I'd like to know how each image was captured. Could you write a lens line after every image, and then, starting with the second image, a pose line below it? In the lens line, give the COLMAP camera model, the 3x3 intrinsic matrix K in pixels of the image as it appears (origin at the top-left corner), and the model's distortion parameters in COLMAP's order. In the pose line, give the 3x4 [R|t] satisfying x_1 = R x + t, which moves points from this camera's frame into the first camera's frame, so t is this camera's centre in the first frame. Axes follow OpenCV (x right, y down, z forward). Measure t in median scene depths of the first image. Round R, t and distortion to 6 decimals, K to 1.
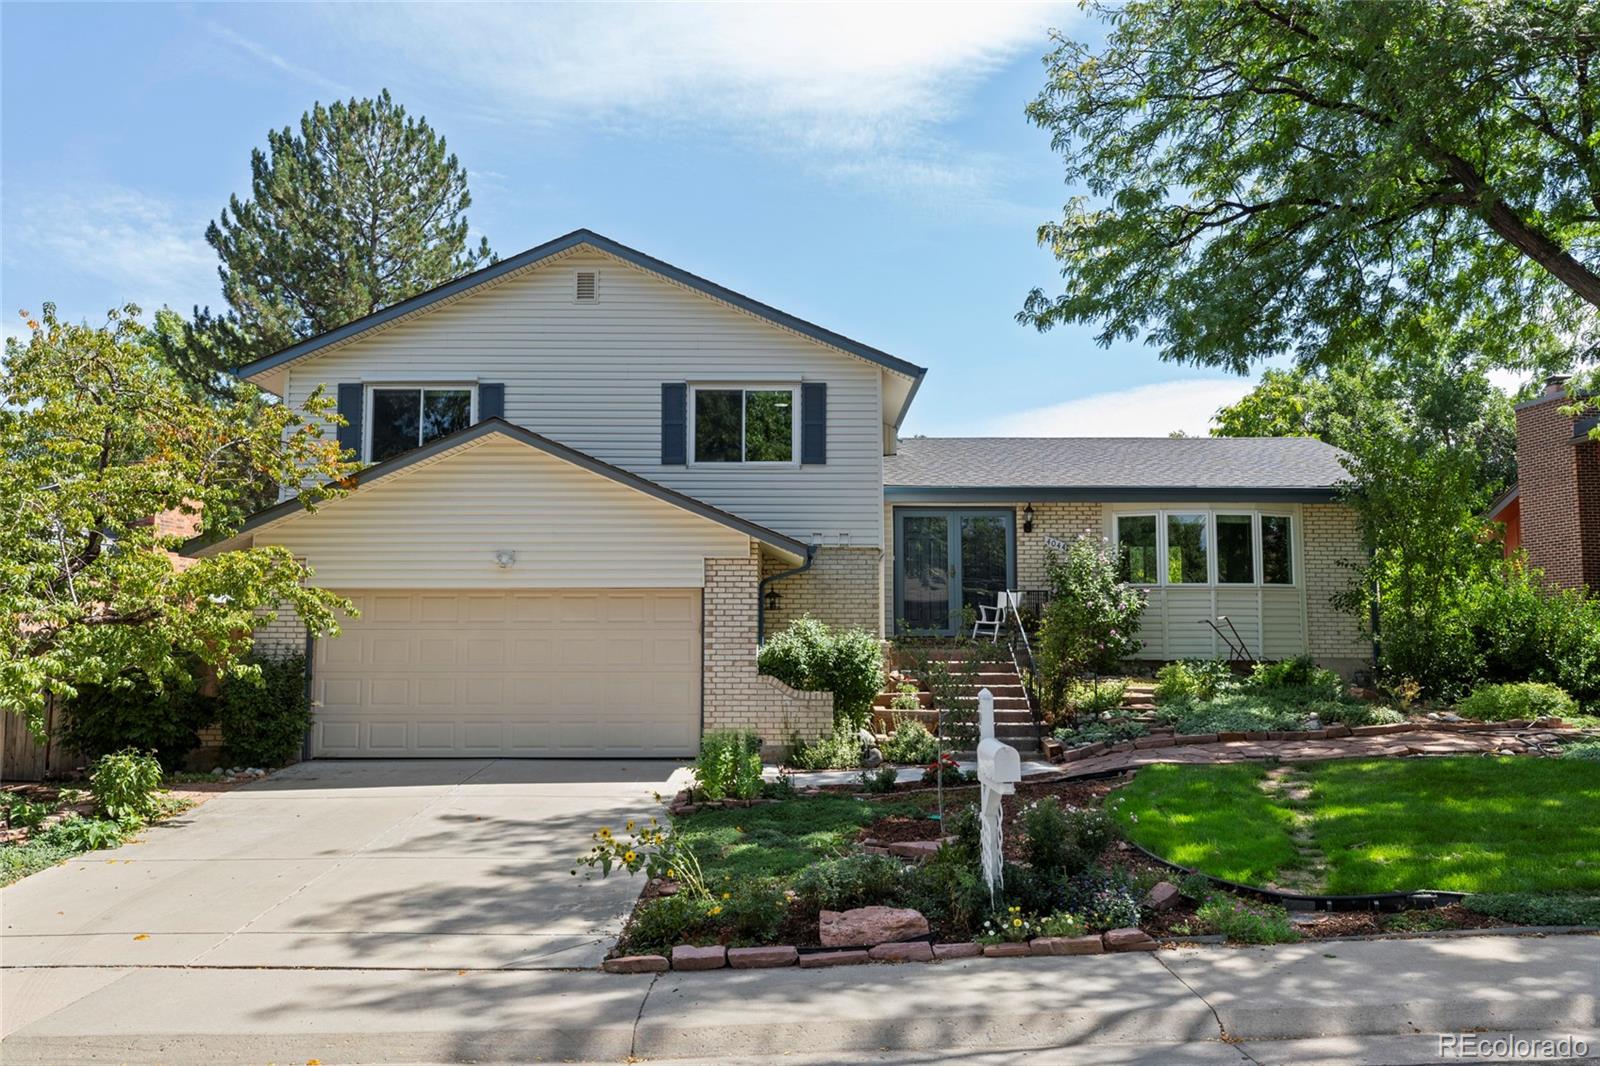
lens RADIAL K [[1275.2, 0, 805.2], [0, 1275.2, 535.2], [0, 0, 1]] dist [-0.007696, -0.000445]
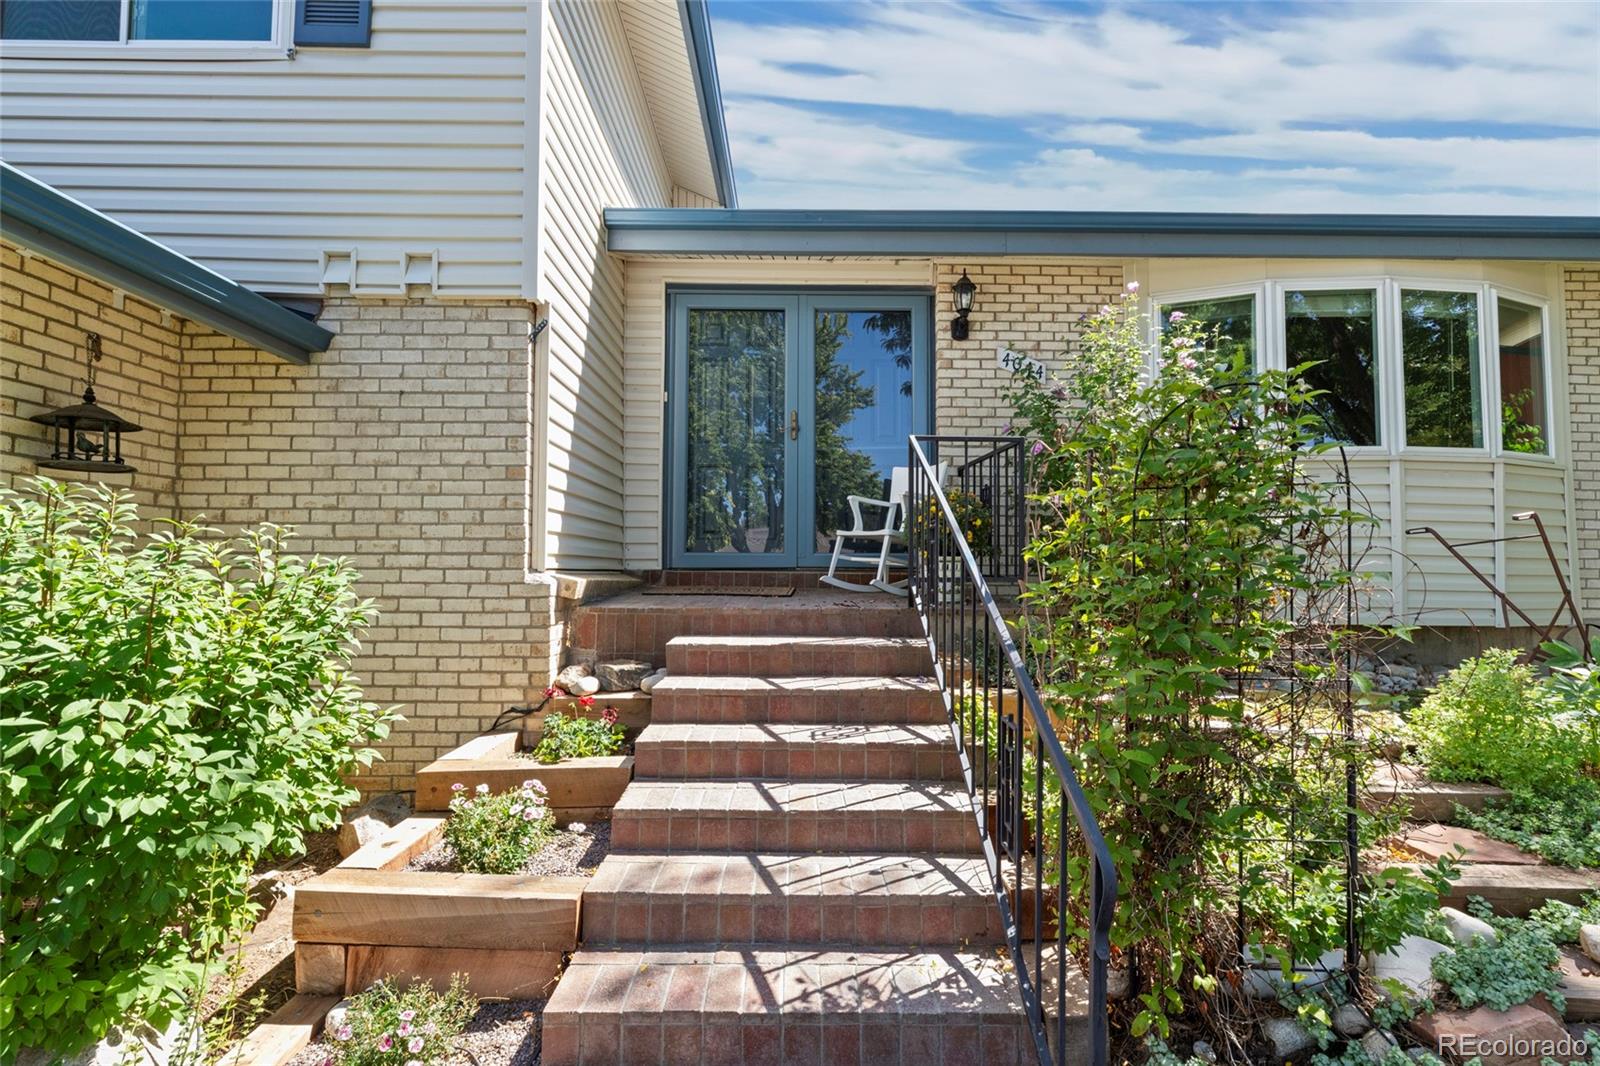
lens RADIAL K [[768.1, 0, 794.6], [0, 768.1, 532.4], [0, 0, 1]] dist [0.002421, 0.000271]
pose [[0.999972, 0.003314, -0.006685, 0.123623], [-0.003136, 0.999646, 0.026438, 0.062354], [0.006770, -0.026416, 0.999628, 0.761707]]
